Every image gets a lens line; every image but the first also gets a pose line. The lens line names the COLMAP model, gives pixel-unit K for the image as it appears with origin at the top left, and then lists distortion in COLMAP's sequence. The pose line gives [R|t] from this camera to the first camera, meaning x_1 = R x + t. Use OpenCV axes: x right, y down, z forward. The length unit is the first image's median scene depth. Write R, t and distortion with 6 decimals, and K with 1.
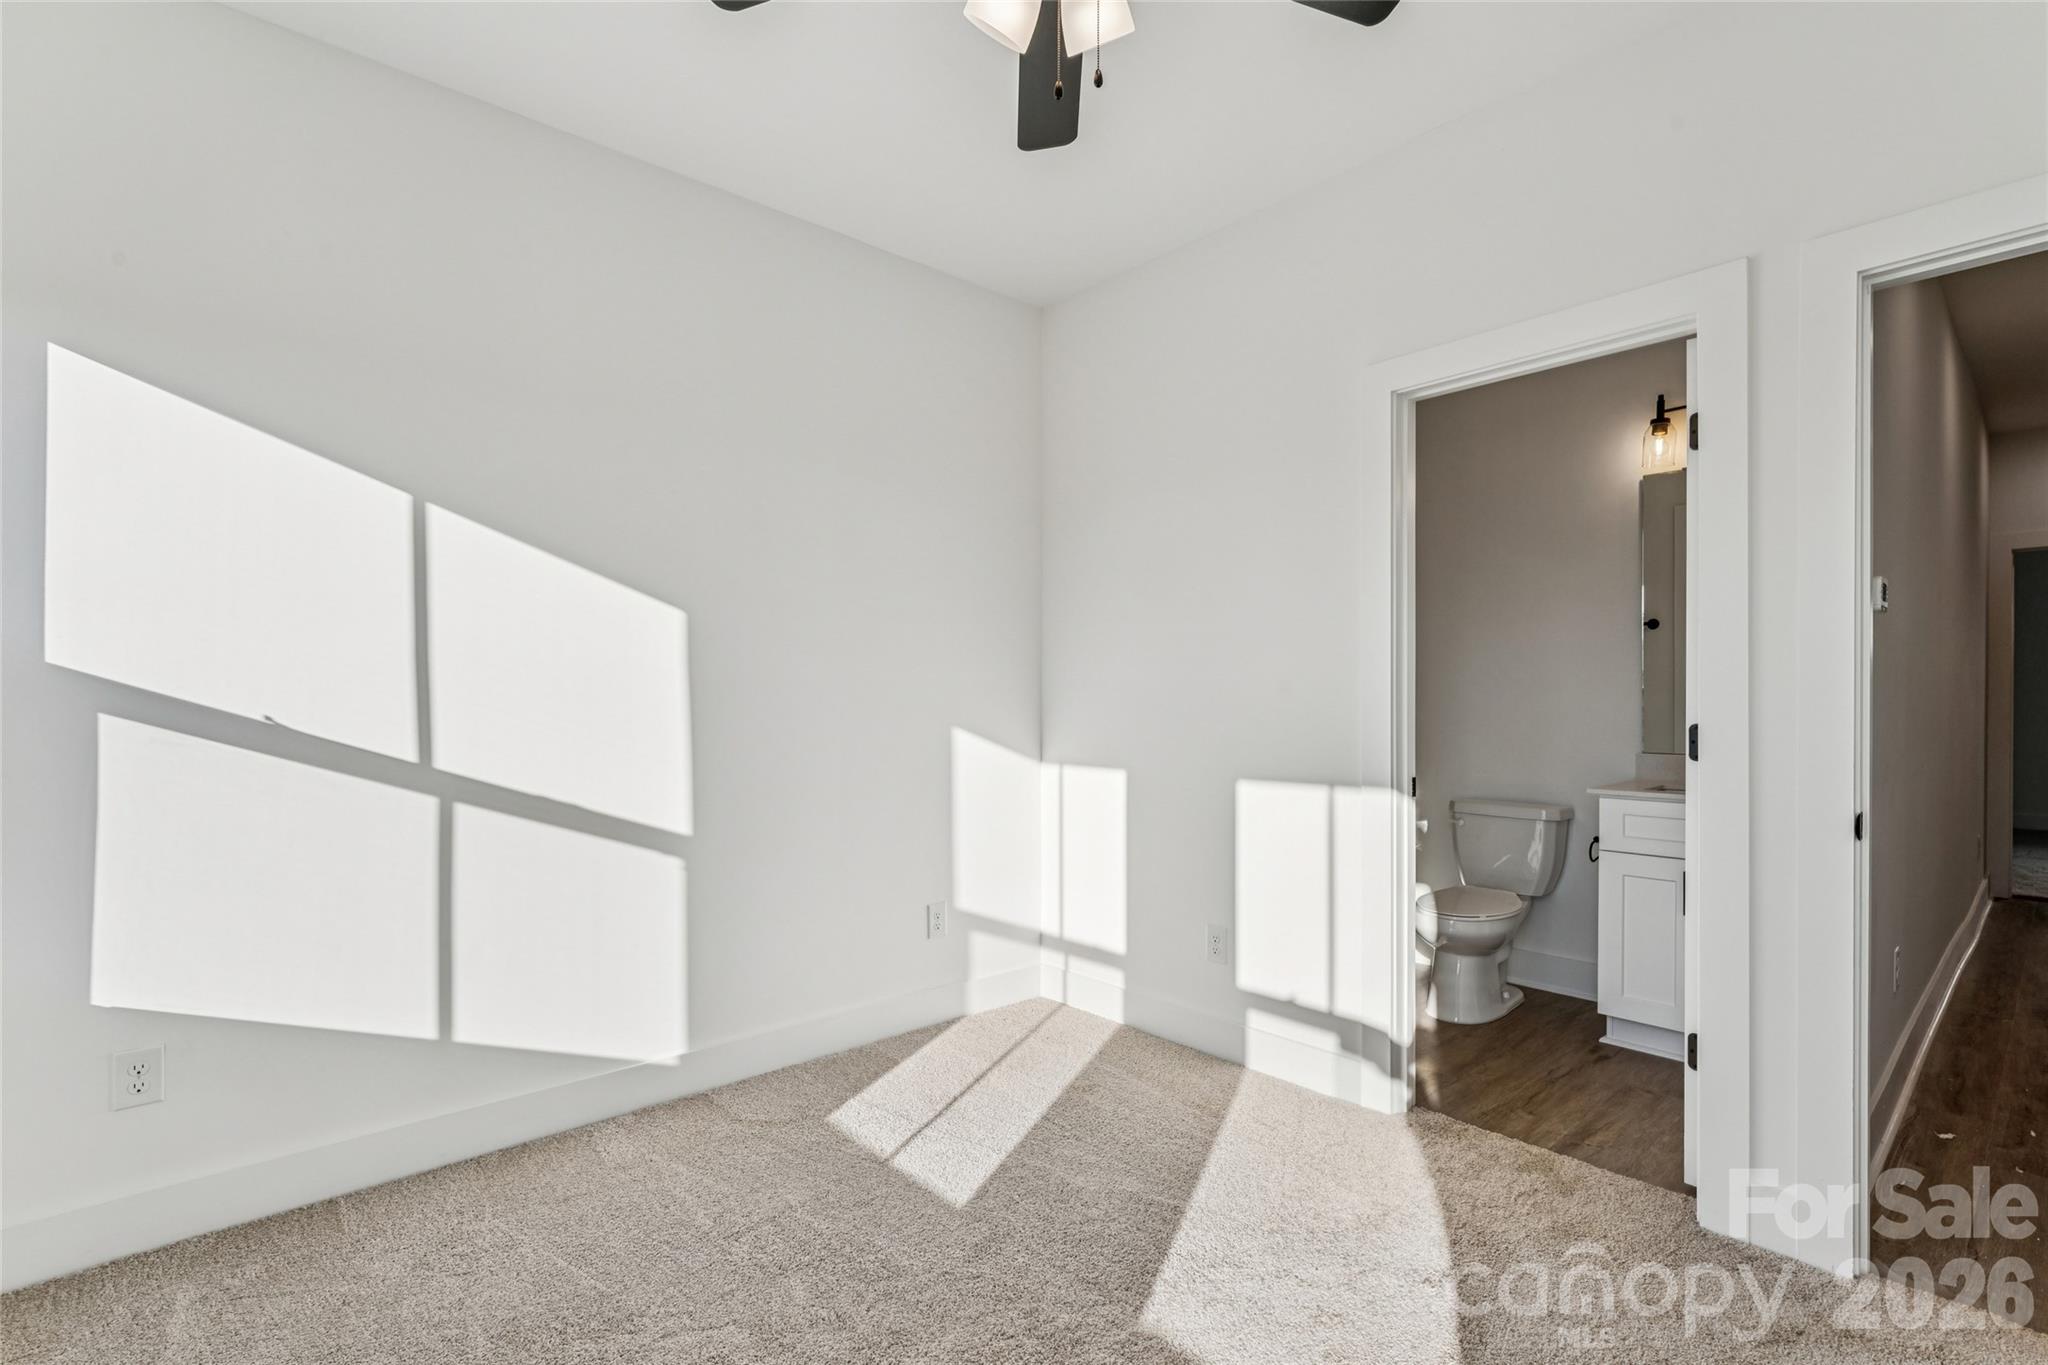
lens RADIAL K [[926.4, 0, 1024.3], [0, 926.4, 692.3], [0, 0, 1]] dist [-0.000873, -0.000720]
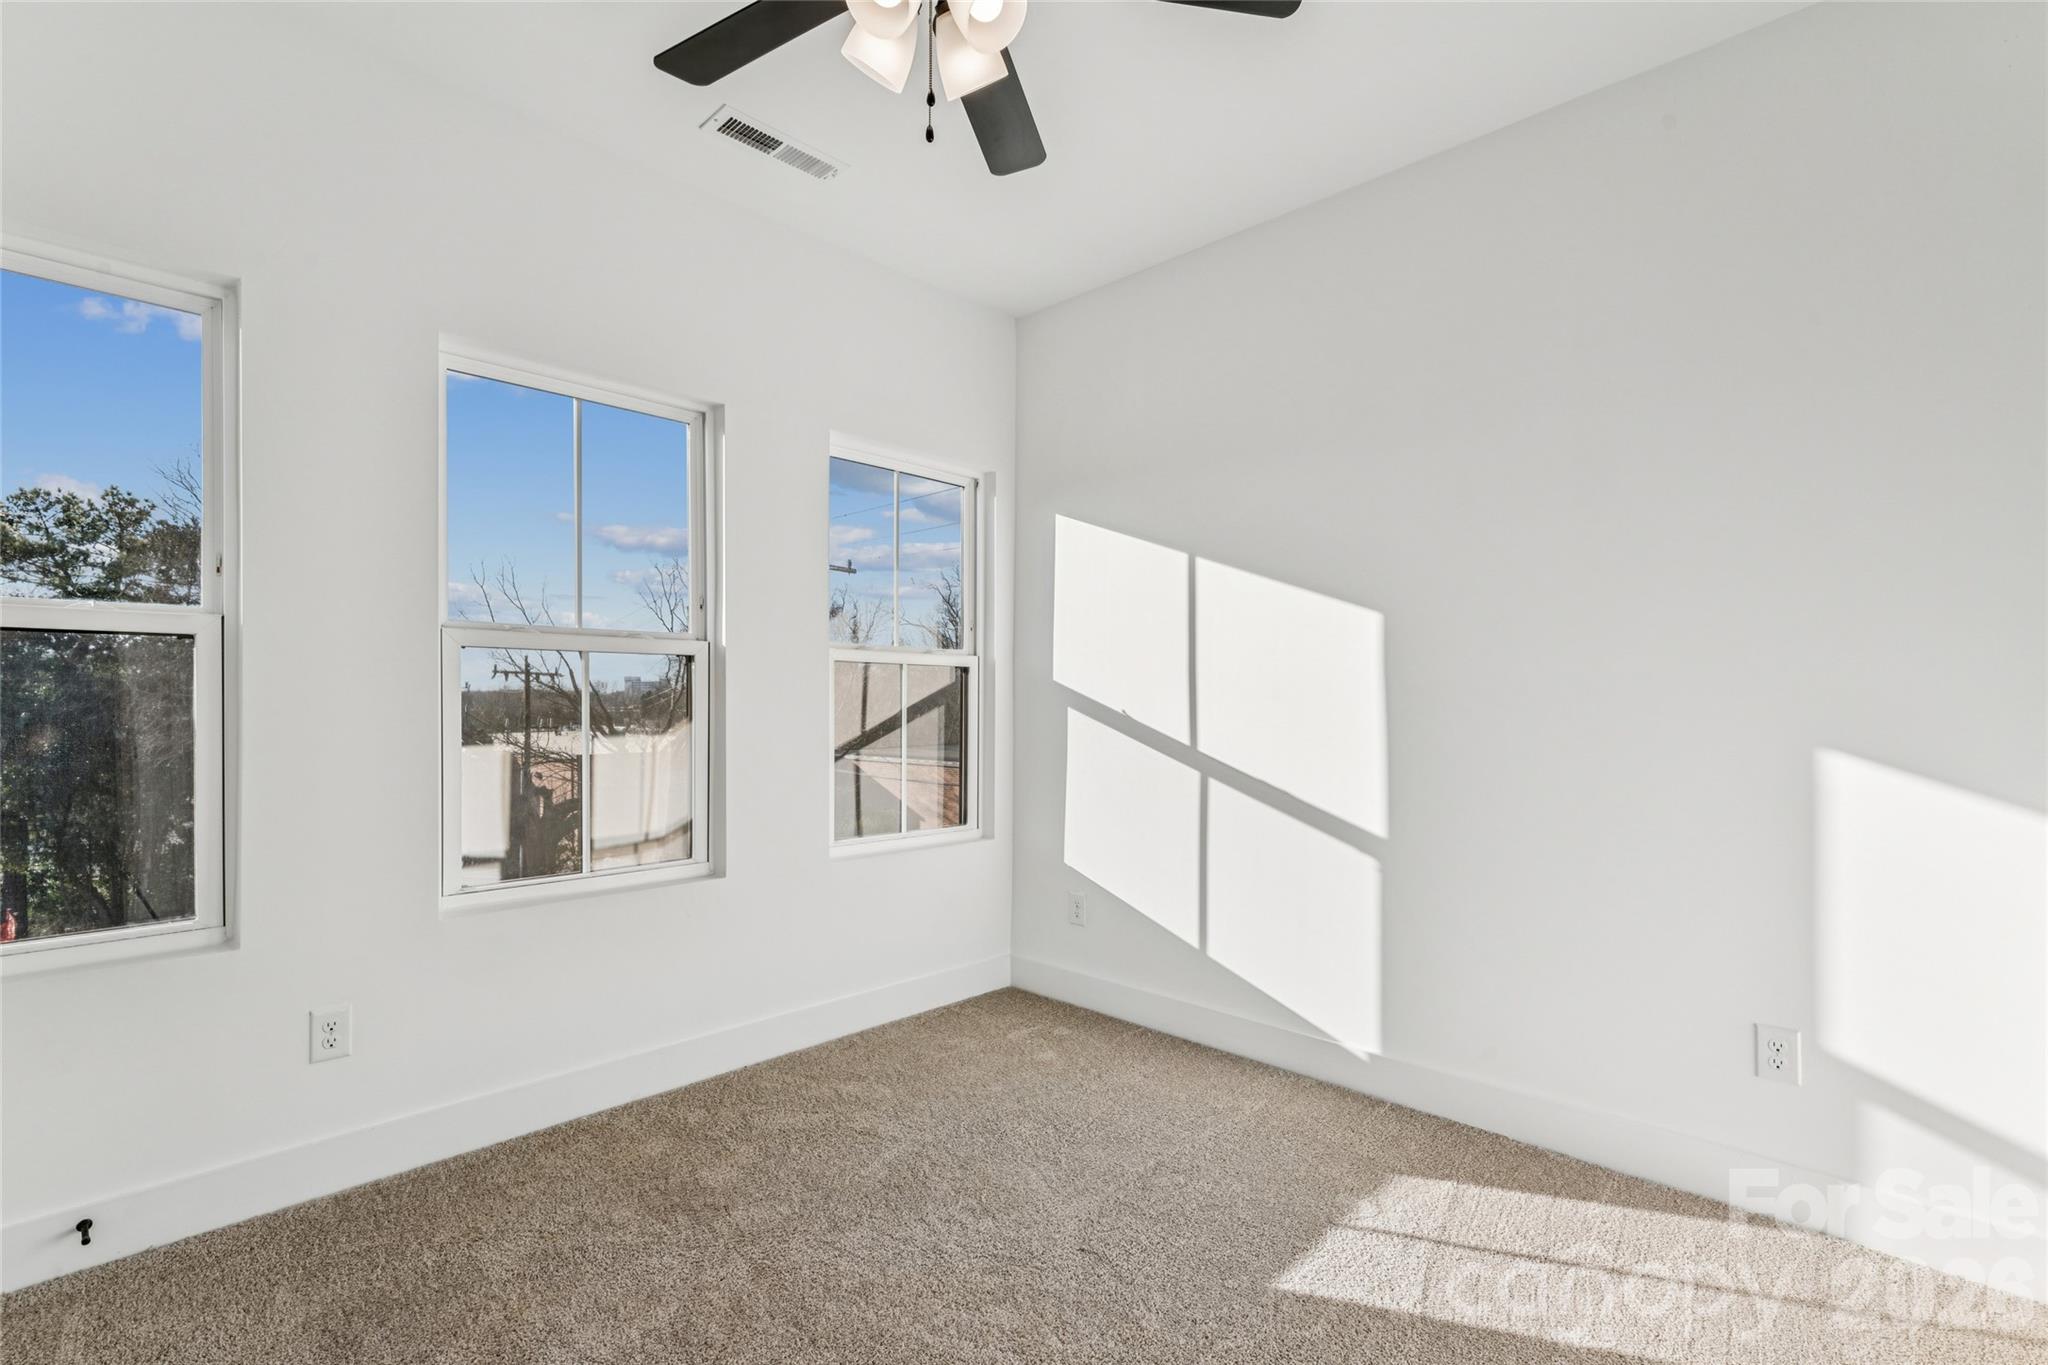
lens RADIAL K [[926.4, 0, 1024.3], [0, 926.4, 692.3], [0, 0, 1]] dist [-0.000873, -0.000720]
pose [[0.075481, -0.007929, -0.997116, 0.638492], [0.003828, 0.999963, -0.007661, 0.005028], [0.997140, -0.003239, 0.075508, 0.576653]]
